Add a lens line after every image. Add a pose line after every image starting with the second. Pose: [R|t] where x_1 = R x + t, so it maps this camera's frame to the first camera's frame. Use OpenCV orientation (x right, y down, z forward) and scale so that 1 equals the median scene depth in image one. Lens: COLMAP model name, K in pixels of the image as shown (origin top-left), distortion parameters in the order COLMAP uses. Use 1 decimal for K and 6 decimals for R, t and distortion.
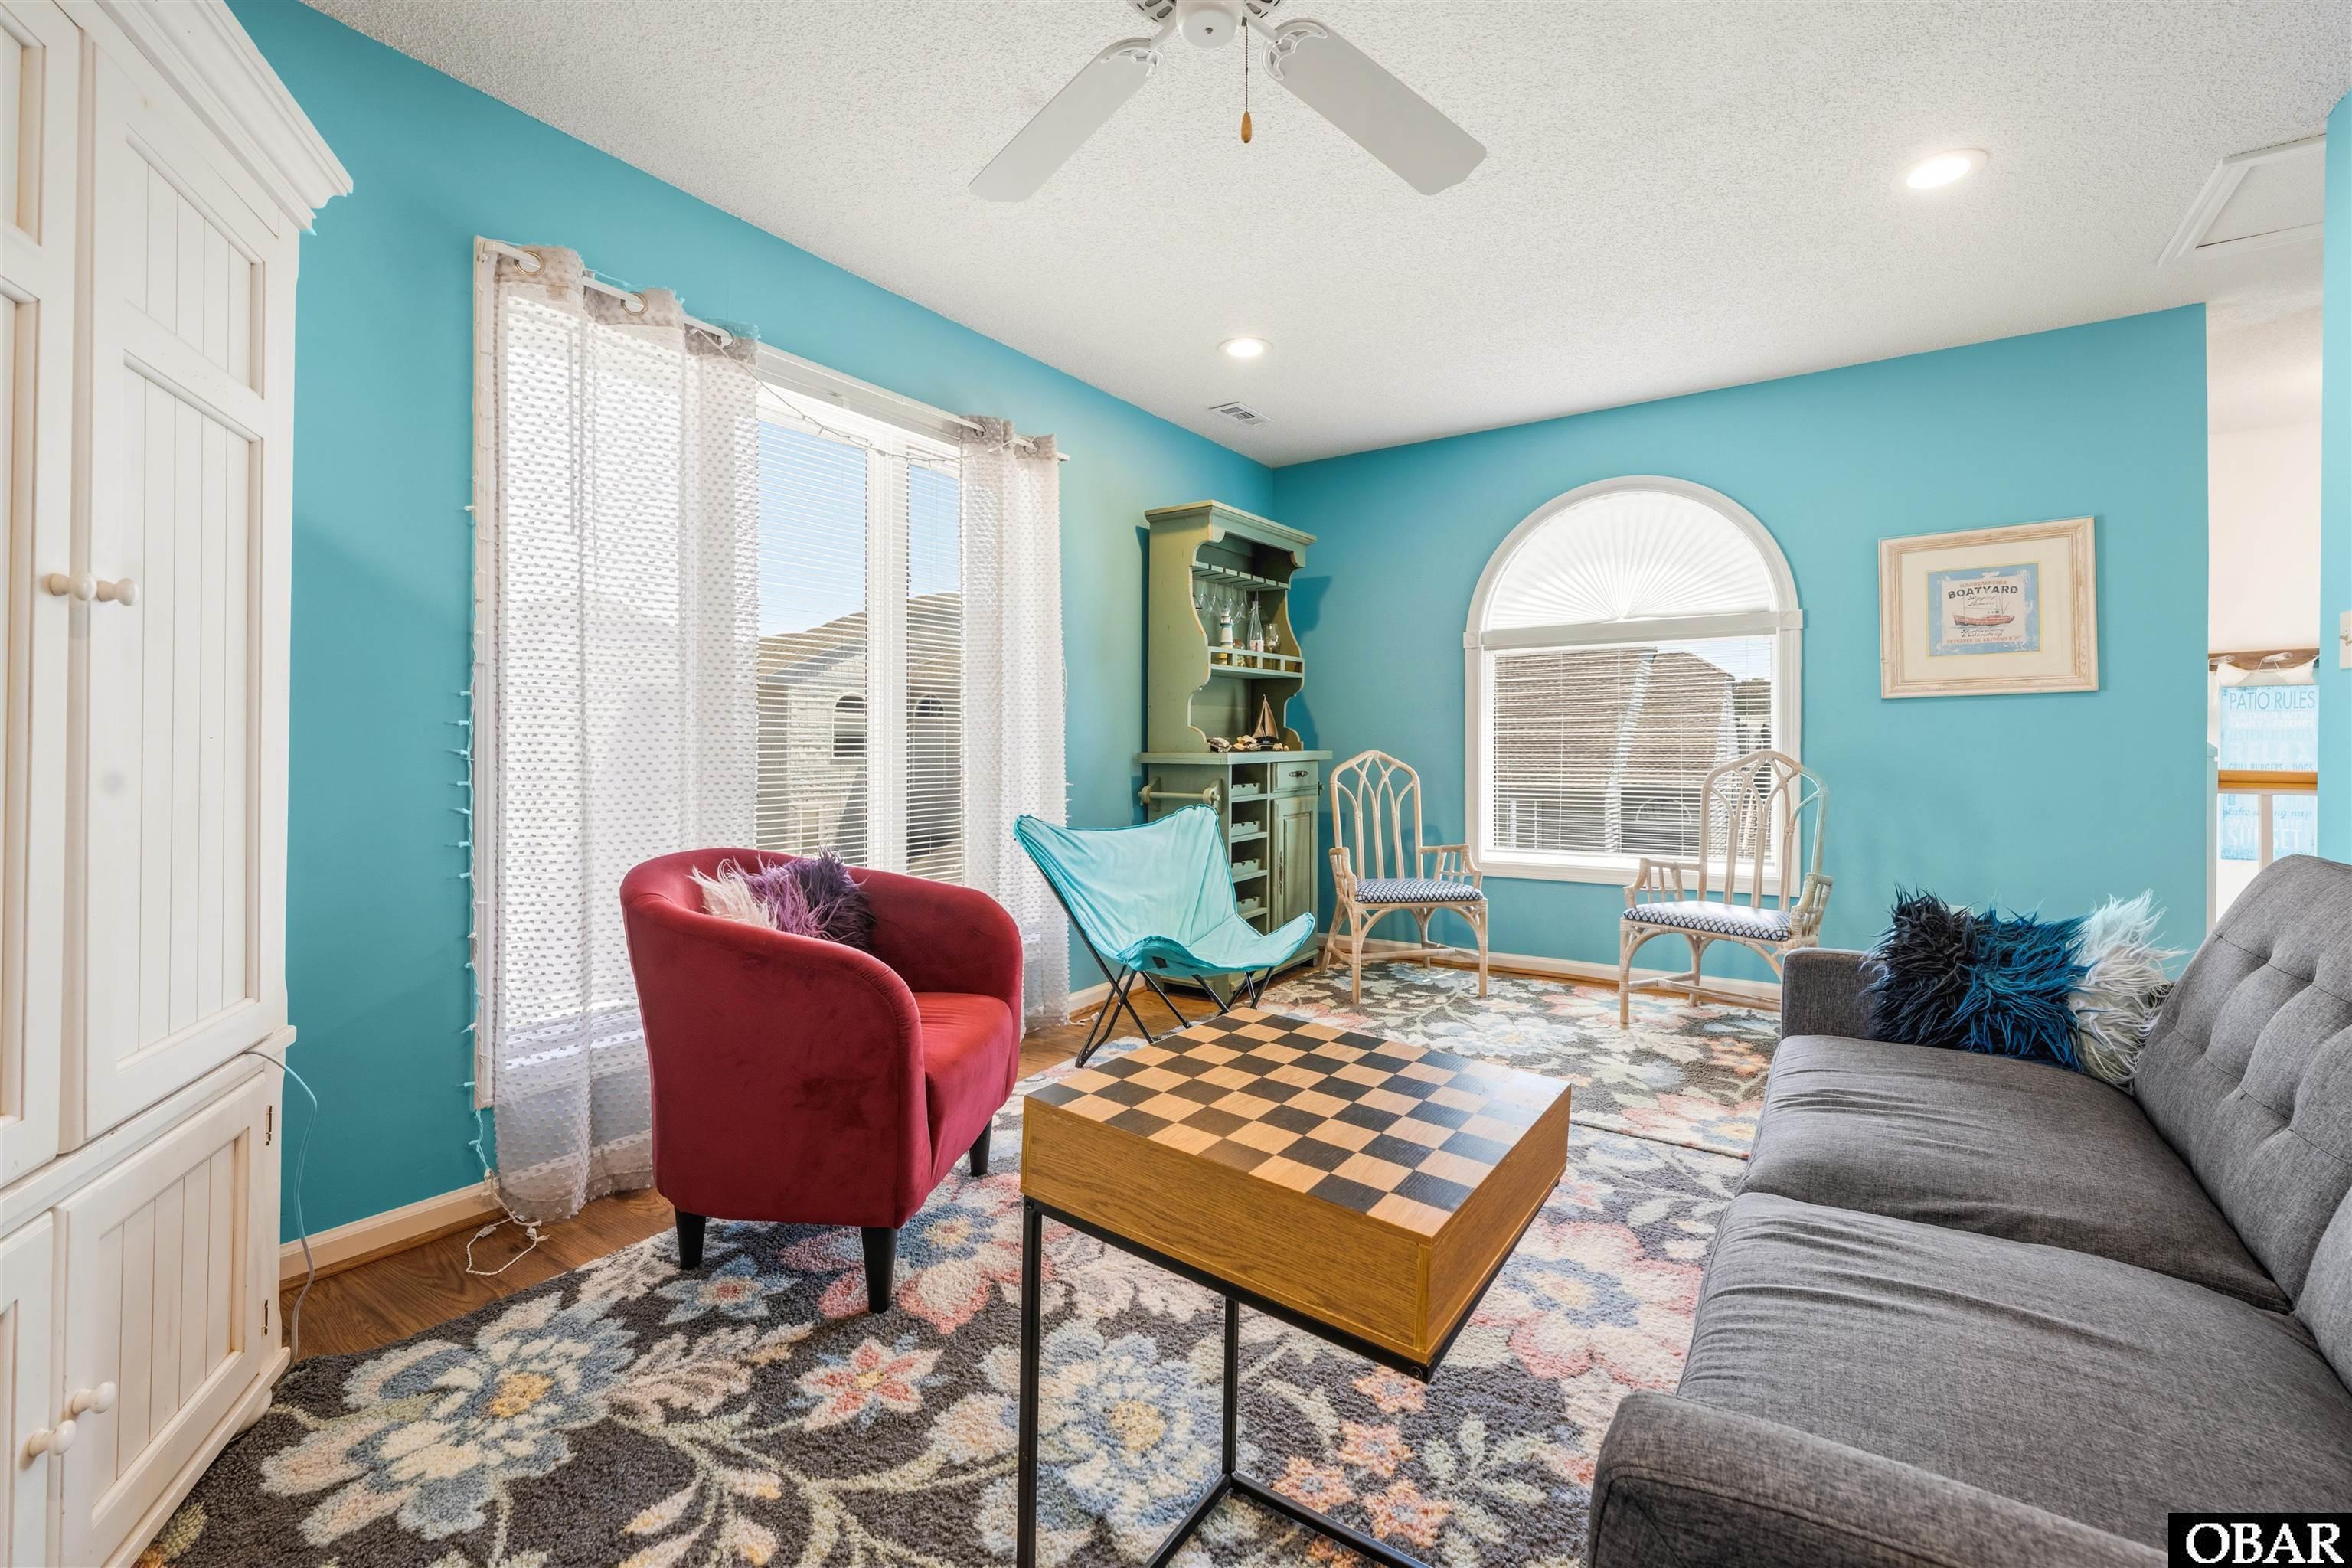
lens RADIAL K [[993.5, 0, 1180.2], [0, 993.5, 749.1], [0, 0, 1]] dist [-0.003463, -0.000332]
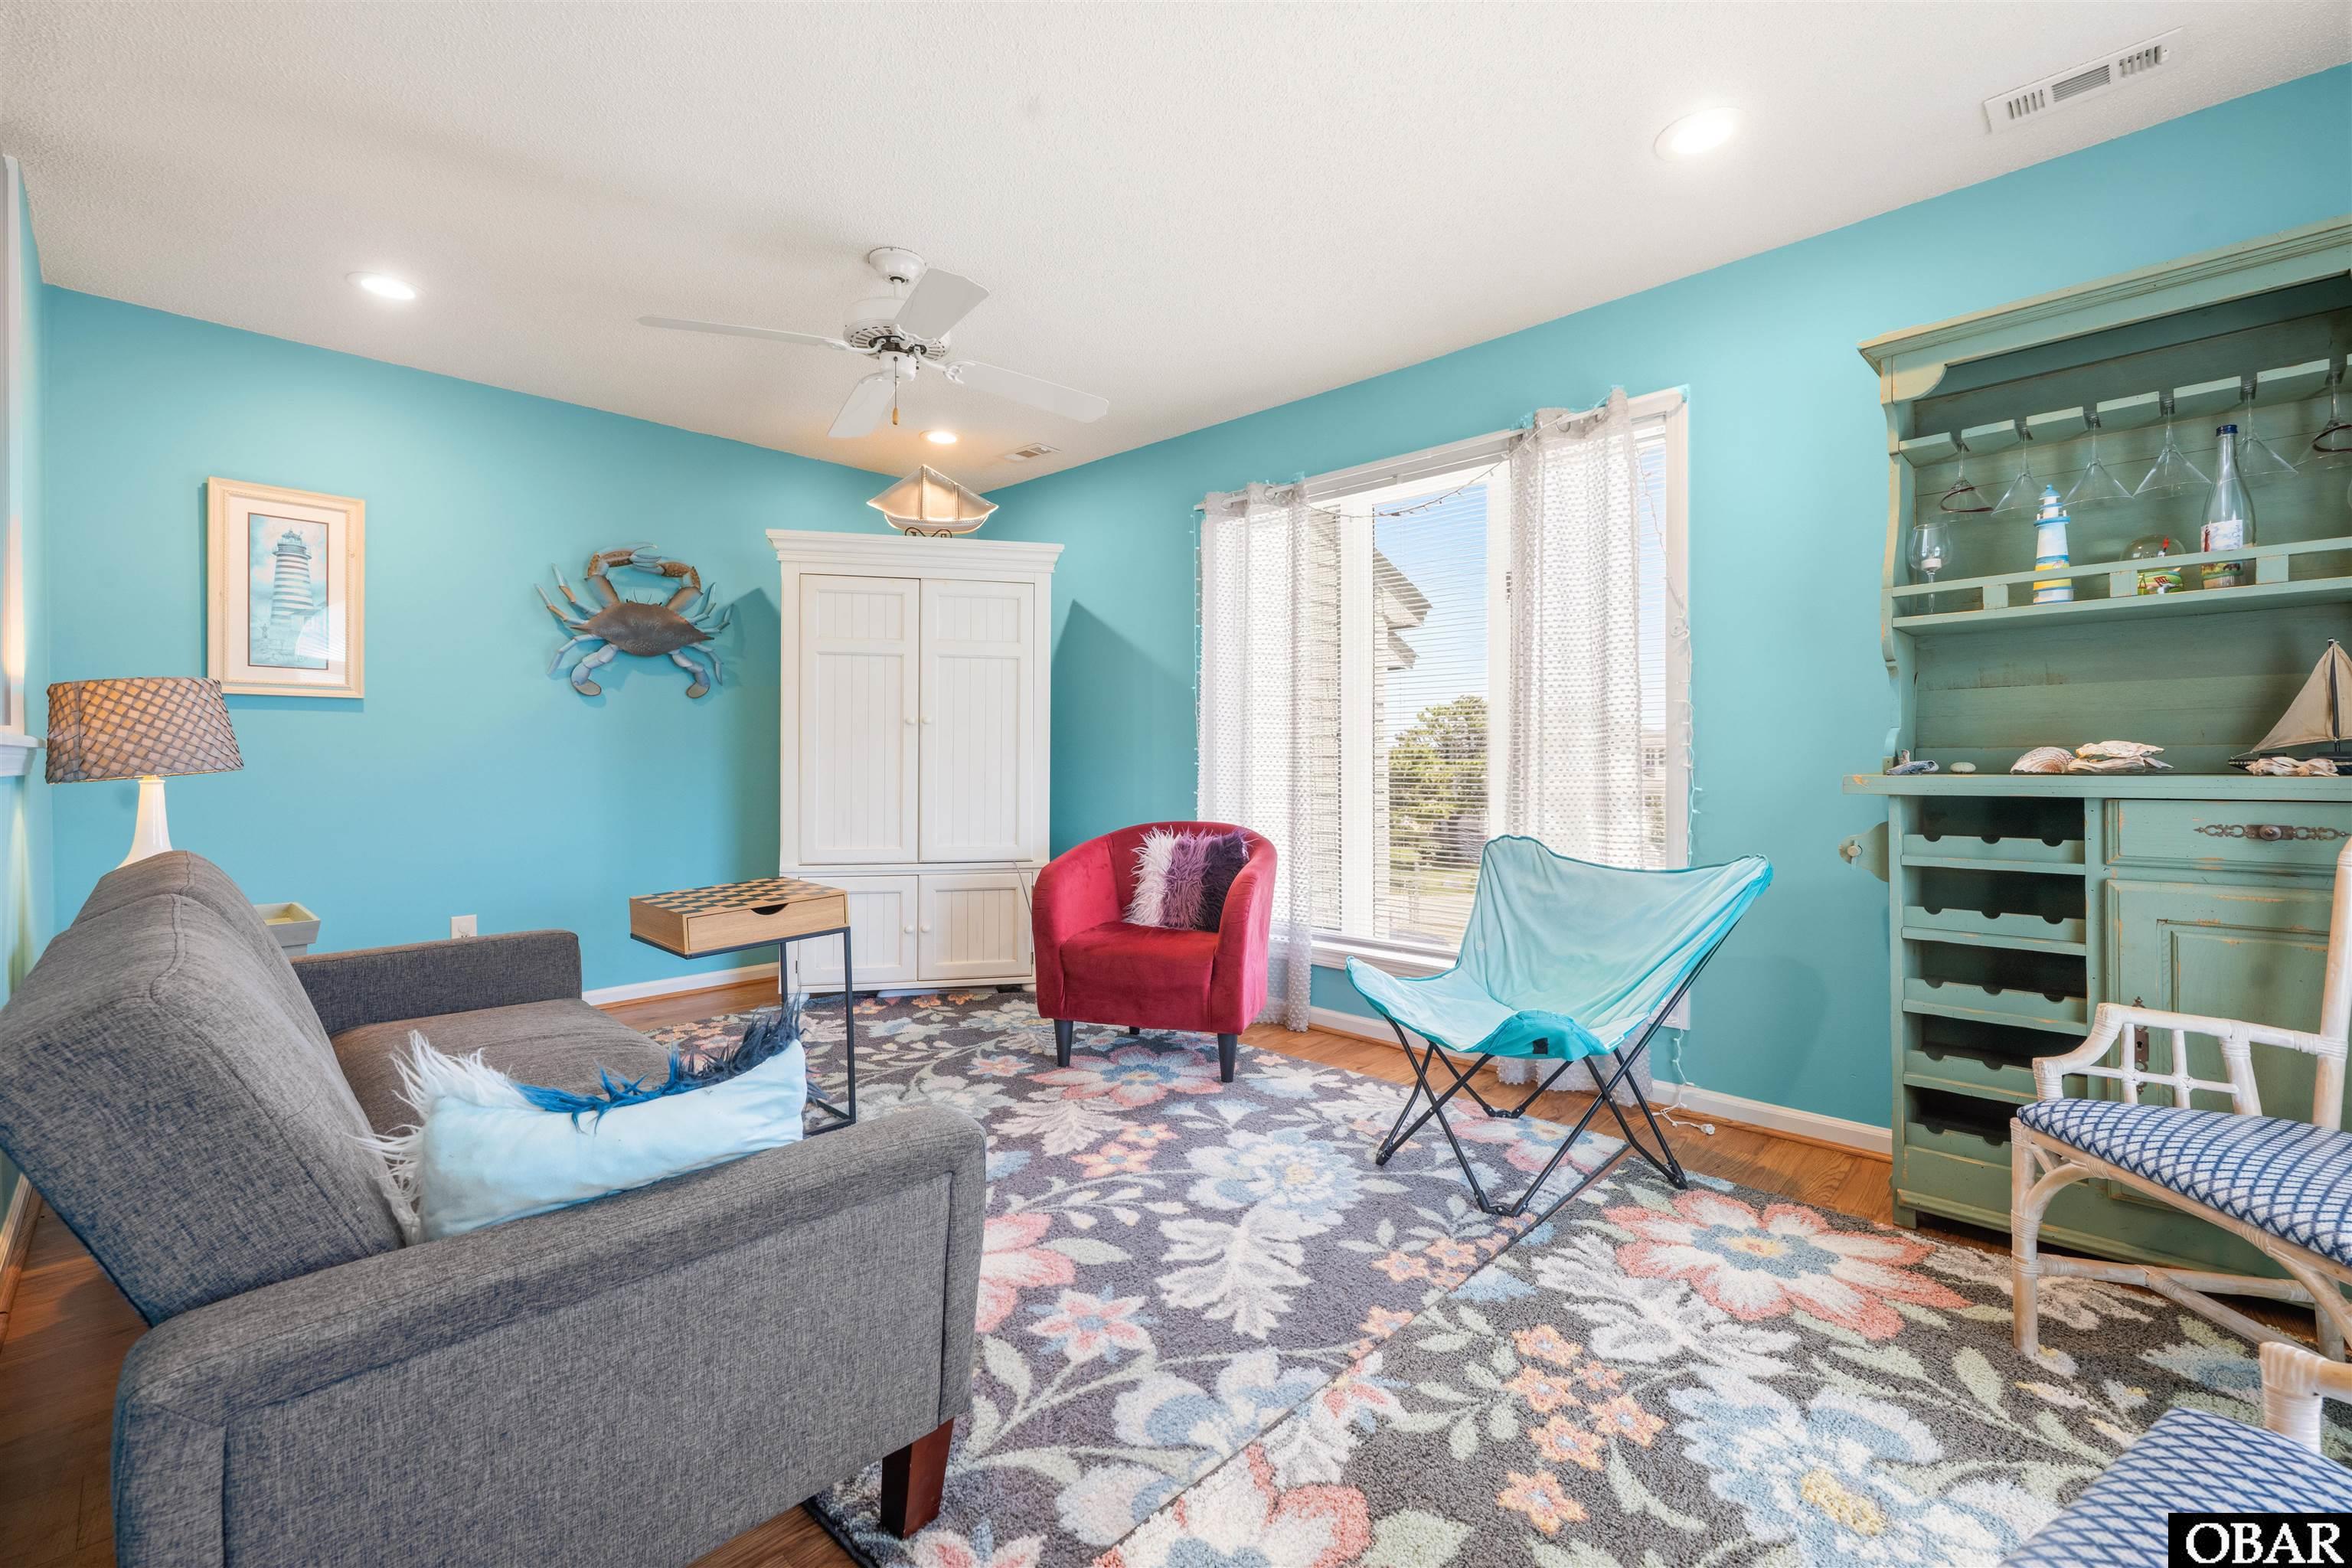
lens RADIAL K [[993.5, 0, 1180.2], [0, 993.5, 749.1], [0, 0, 1]] dist [-0.003463, -0.000332]
pose [[-0.183255, -0.008617, -0.983028, 1.581924], [-0.004543, 0.999958, -0.007918, -0.010398], [0.983055, 0.003015, -0.183287, 1.666019]]
